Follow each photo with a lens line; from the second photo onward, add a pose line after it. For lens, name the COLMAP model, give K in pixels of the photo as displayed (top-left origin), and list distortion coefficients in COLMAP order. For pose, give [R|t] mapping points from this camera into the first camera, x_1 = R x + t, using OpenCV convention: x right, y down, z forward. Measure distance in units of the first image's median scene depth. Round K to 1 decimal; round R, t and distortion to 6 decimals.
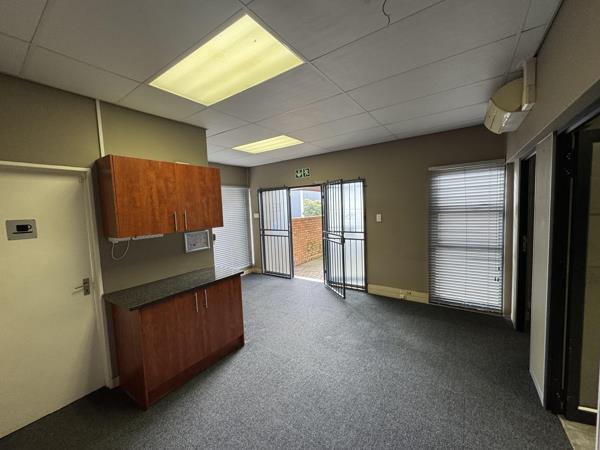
lens RADIAL K [[241.8, 0, 298.4], [0, 241.8, 225.8], [0, 0, 1]] dist [-0.000184, 0.000020]
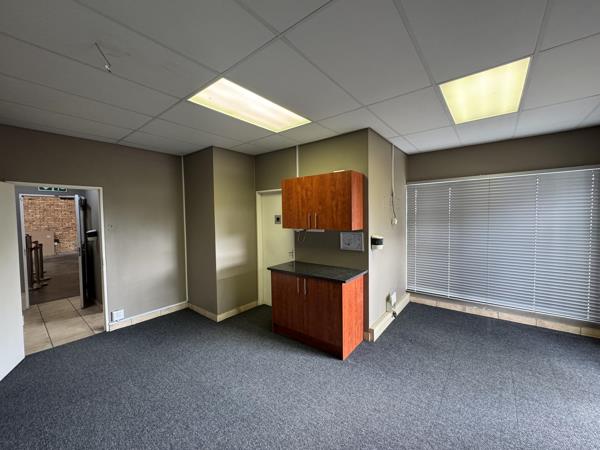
lens RADIAL K [[241.8, 0, 299.3], [0, 241.8, 223.4], [0, 0, 1]] dist [-0.000184, 0.000020]
pose [[-0.065670, 0.076468, -0.994907, 0.744173], [-0.058540, 0.995047, 0.080343, -0.099569], [0.996123, 0.063518, -0.060869, 0.964083]]
